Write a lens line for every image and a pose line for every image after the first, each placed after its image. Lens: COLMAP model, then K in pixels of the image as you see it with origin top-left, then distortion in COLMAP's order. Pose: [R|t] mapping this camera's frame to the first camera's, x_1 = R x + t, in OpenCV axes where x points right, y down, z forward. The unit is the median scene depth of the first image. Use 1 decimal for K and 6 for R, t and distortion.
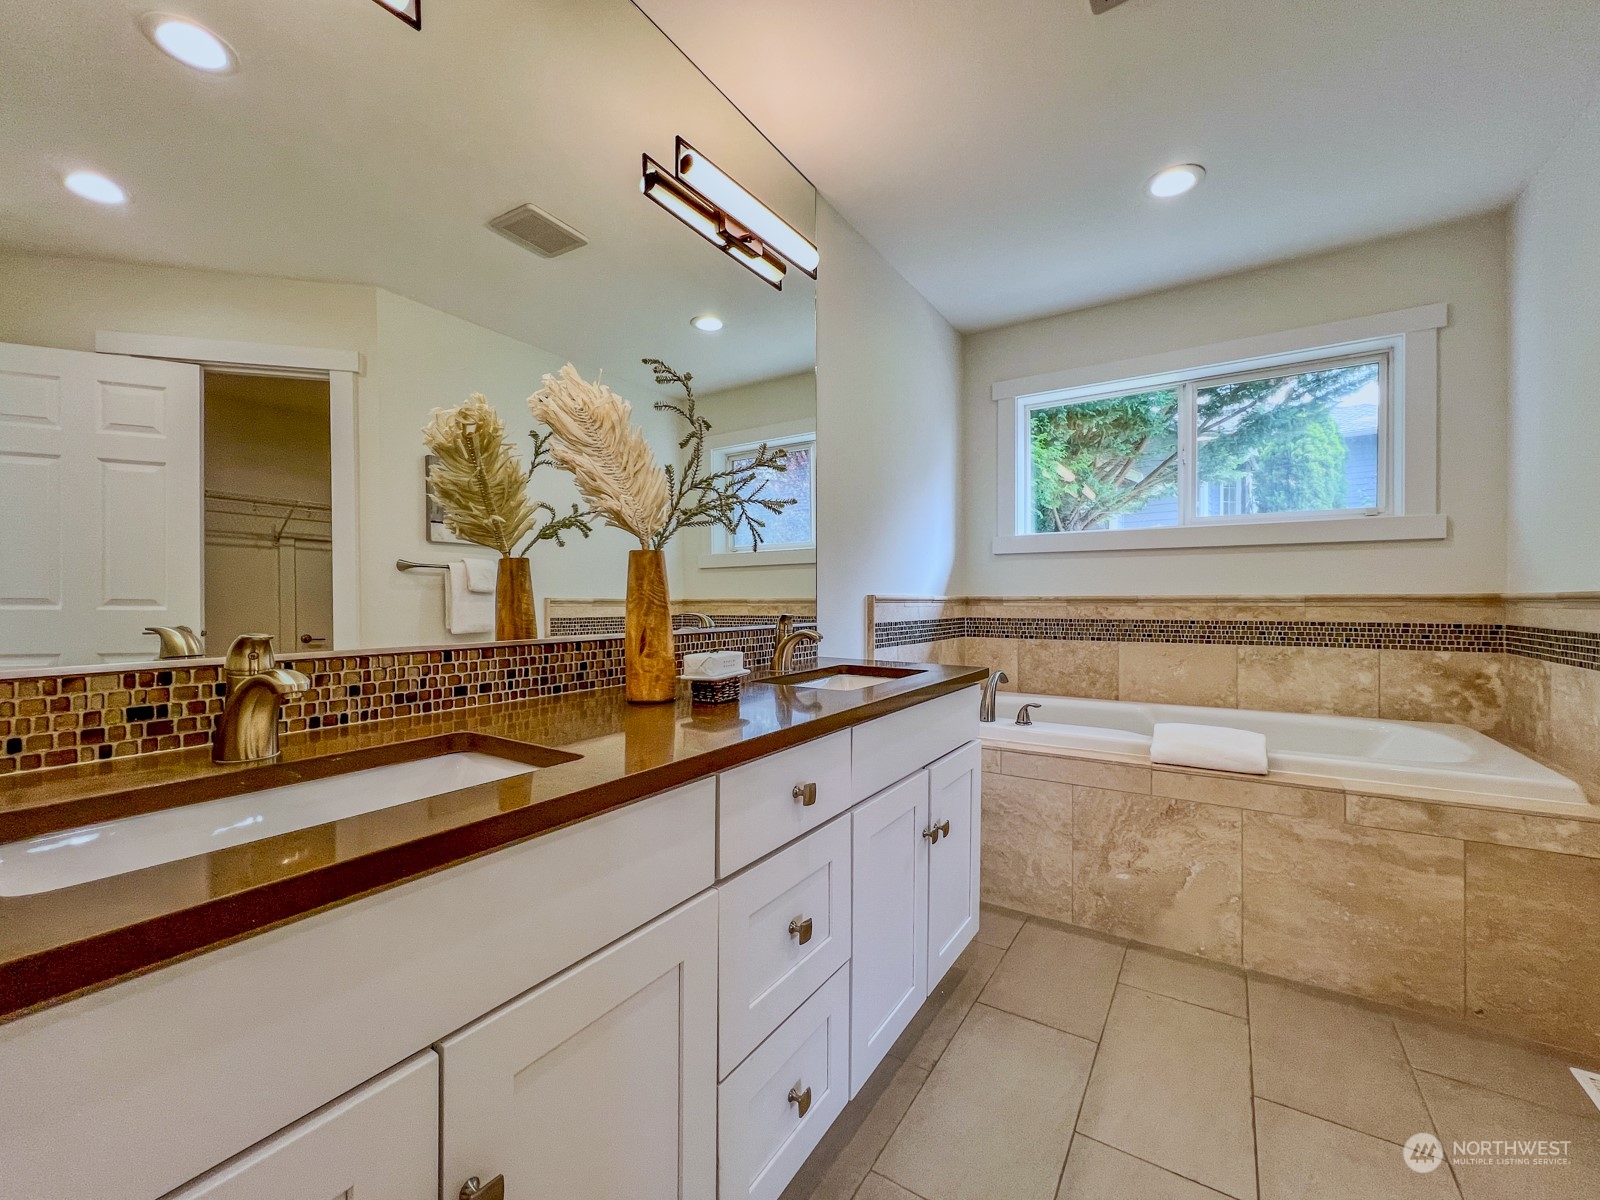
lens RADIAL K [[647.6, 0, 794.1], [0, 647.6, 596.4], [0, 0, 1]] dist [-0.006109, 0.001544]
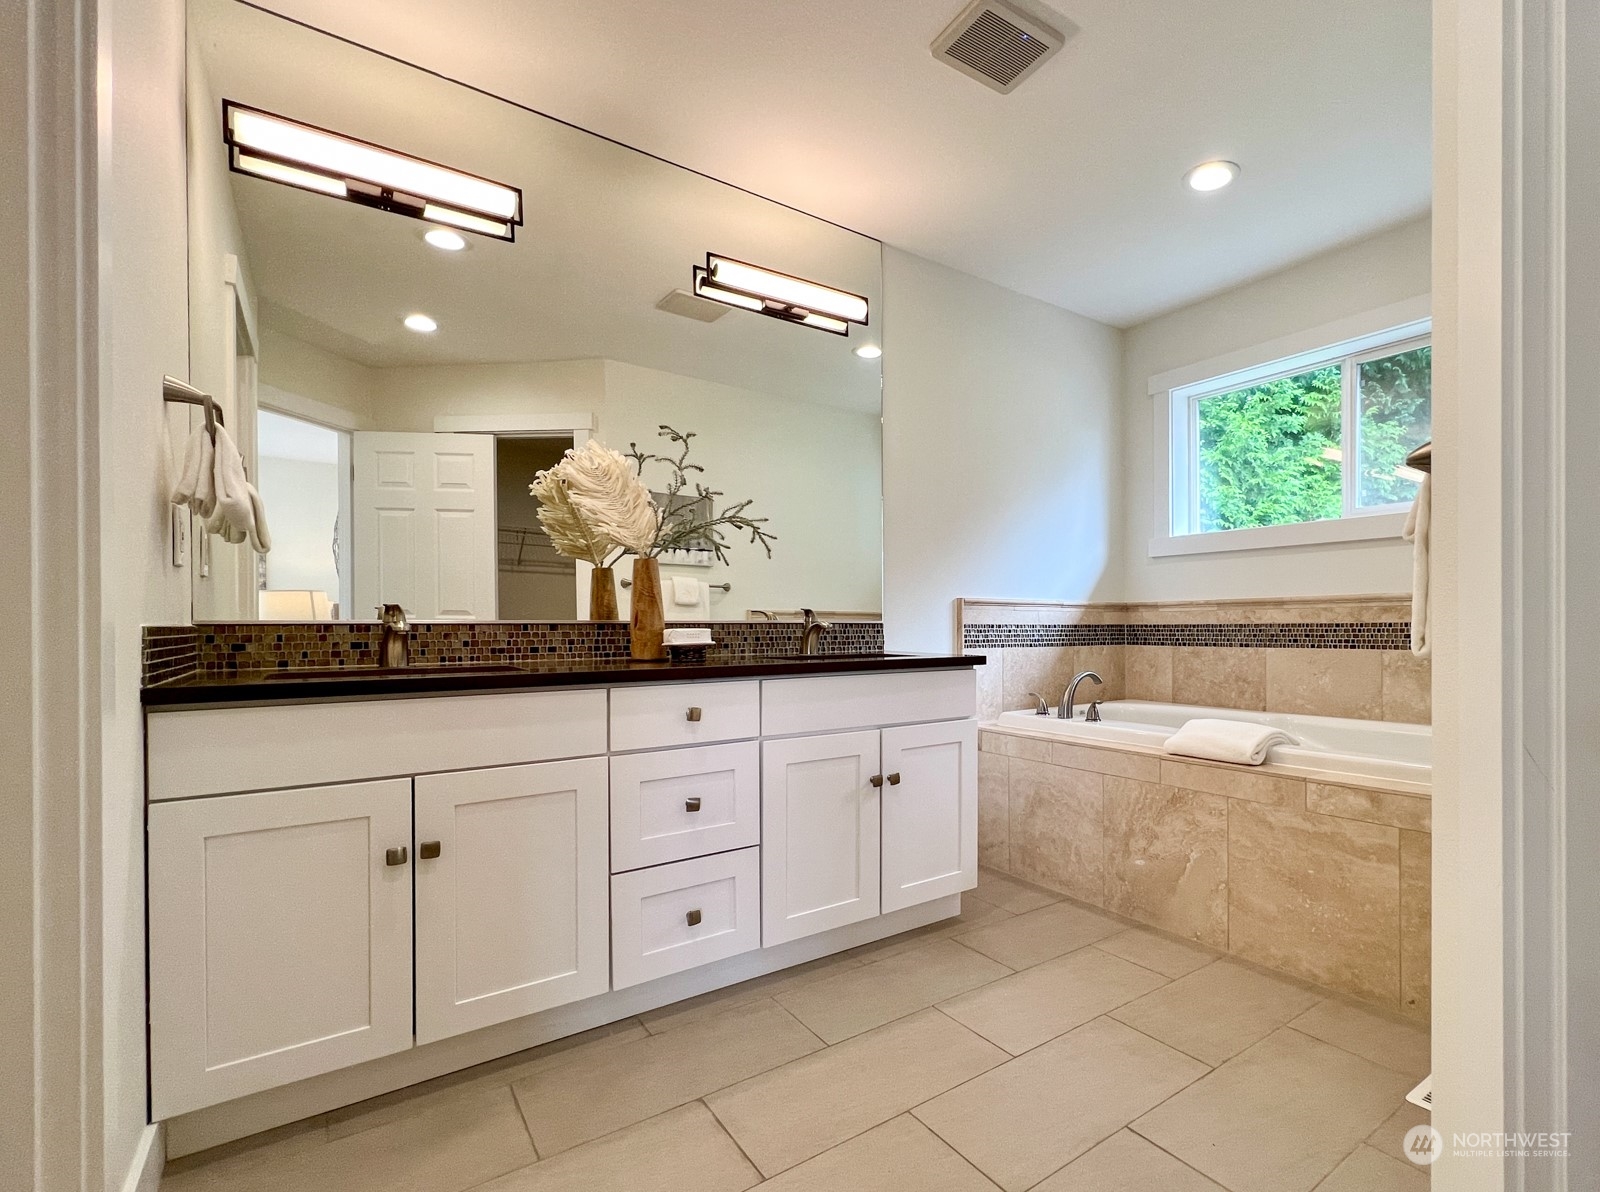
lens RADIAL K [[647.6, 0, 799.6], [0, 647.6, 607.9], [0, 0, 1]] dist [-0.006109, 0.001544]
pose [[0.944779, -0.005727, -0.327659, 0.381792], [0.004312, 0.999978, -0.005044, 0.032250], [0.327681, 0.003353, 0.944782, -0.181047]]
